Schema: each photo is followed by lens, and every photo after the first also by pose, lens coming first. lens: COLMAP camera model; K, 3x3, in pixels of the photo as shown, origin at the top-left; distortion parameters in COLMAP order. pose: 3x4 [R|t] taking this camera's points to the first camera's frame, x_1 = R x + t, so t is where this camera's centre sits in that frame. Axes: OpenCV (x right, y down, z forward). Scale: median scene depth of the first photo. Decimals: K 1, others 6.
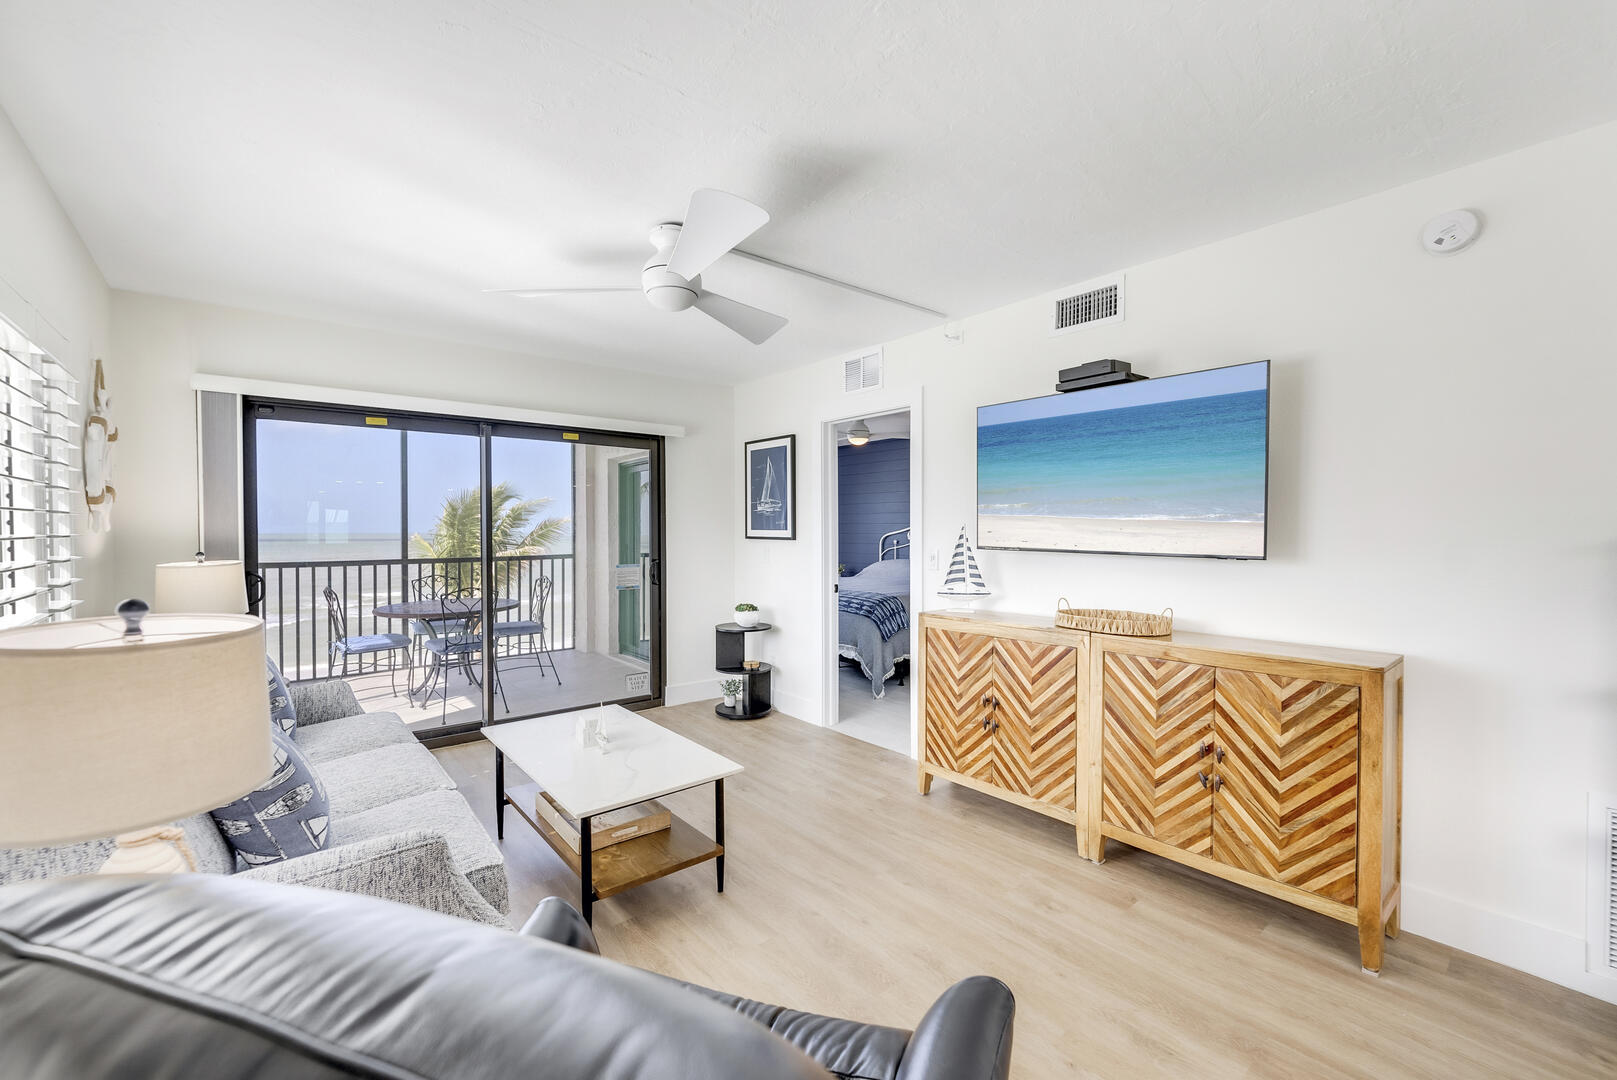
lens RADIAL K [[665.6, 0, 804.5], [0, 665.6, 539.1], [0, 0, 1]] dist [0.000805, -0.000261]
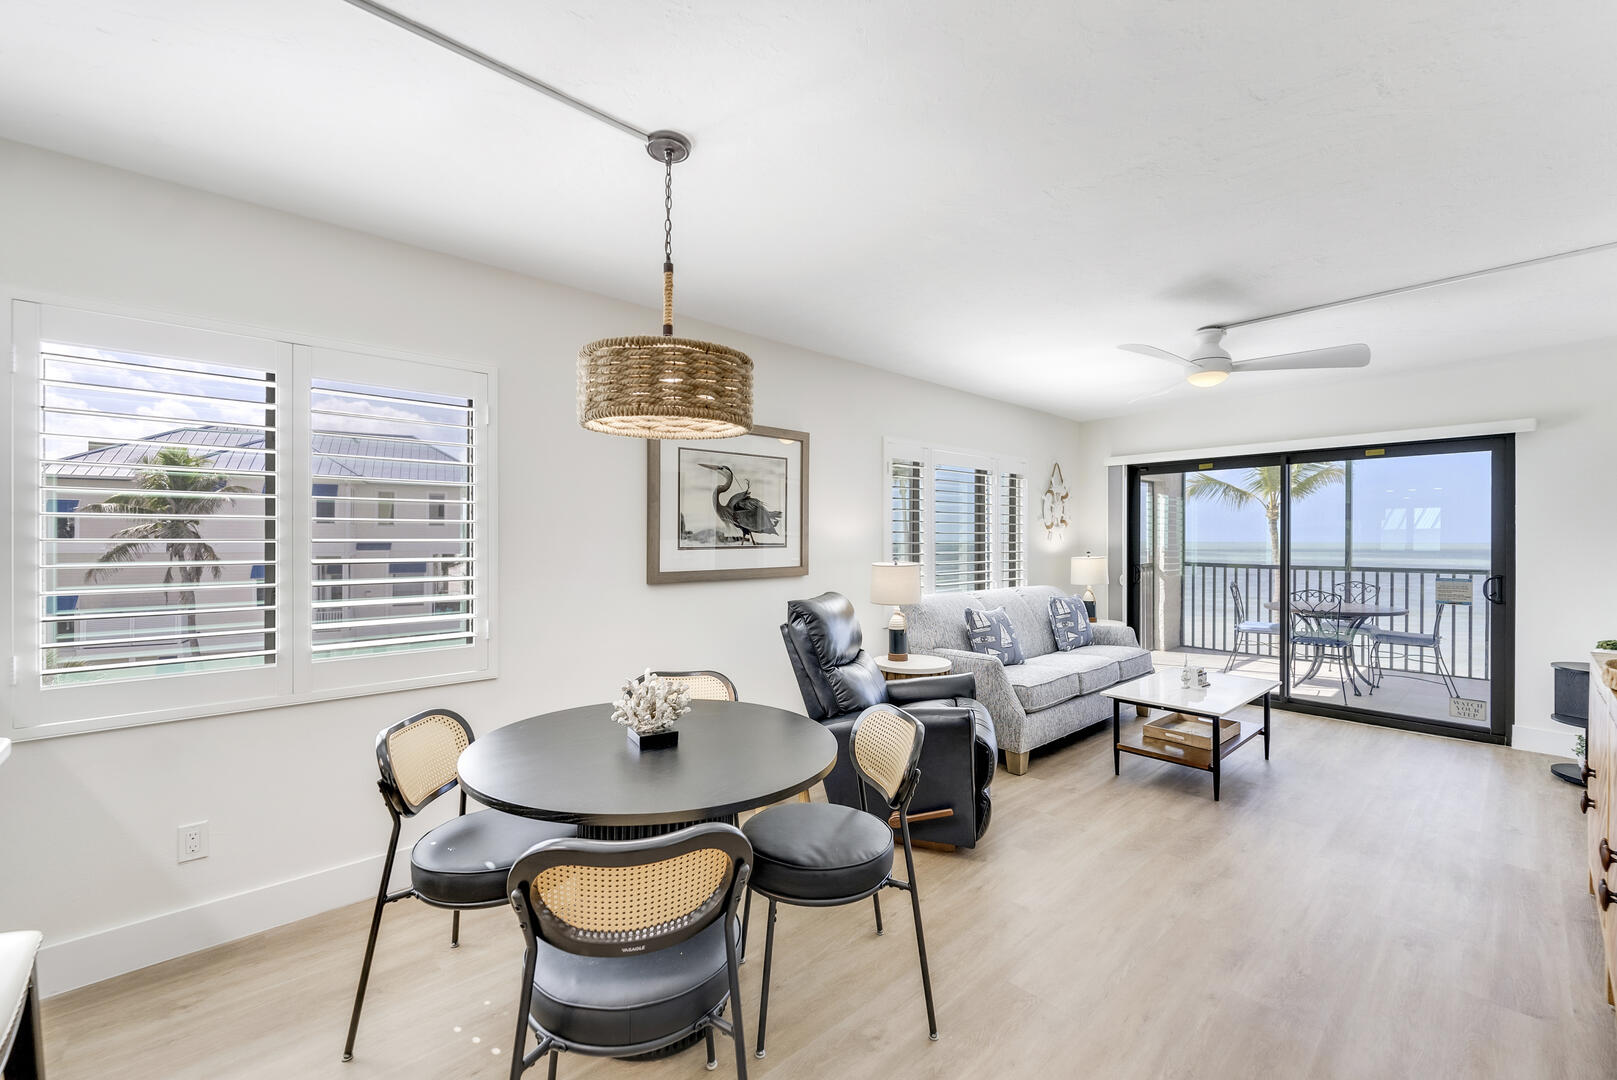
lens RADIAL K [[665.6, 0, 802.6], [0, 665.6, 540.9], [0, 0, 1]] dist [0.000805, -0.000261]
pose [[0.030871, 0.003405, -0.999518, 0.627872], [-0.014364, 0.999892, 0.002962, -0.004306], [0.999420, 0.014266, 0.030917, 0.052526]]
